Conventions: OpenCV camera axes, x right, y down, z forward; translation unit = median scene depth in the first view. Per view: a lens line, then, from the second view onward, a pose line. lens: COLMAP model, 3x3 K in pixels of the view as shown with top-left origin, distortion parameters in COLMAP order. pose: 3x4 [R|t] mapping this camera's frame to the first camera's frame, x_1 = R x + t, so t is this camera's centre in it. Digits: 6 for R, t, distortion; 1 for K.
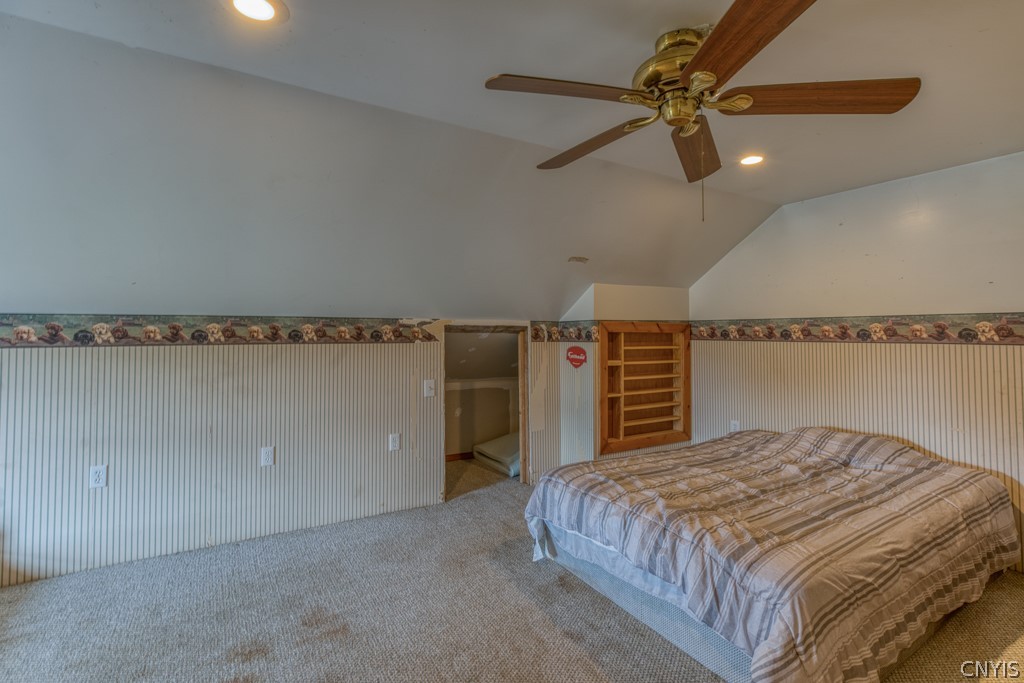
lens RADIAL K [[497.0, 0, 513.4], [0, 497.0, 306.0], [0, 0, 1]] dist [-0.003618, -0.000006]
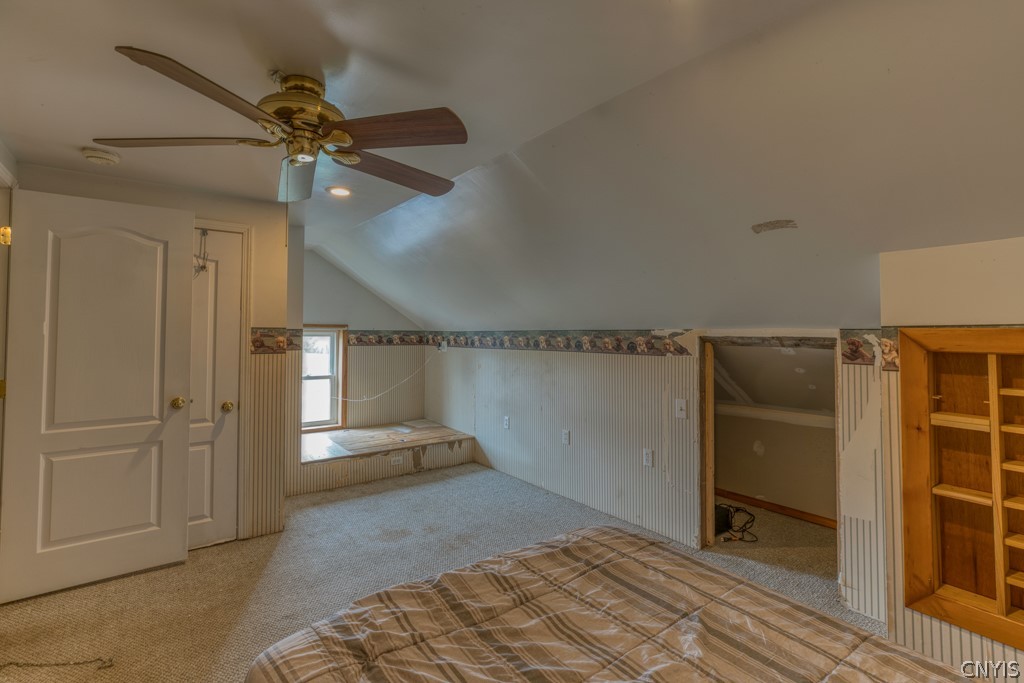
lens RADIAL K [[469.8, 0, 517.1], [0, 469.8, 324.9], [0, 0, 1]] dist [-0.000746, 0.000337]
pose [[0.121961, -0.030692, -0.992060, 0.619301], [0.033317, 0.999085, -0.026814, 0.030780], [0.991976, -0.029782, 0.122872, 0.617912]]
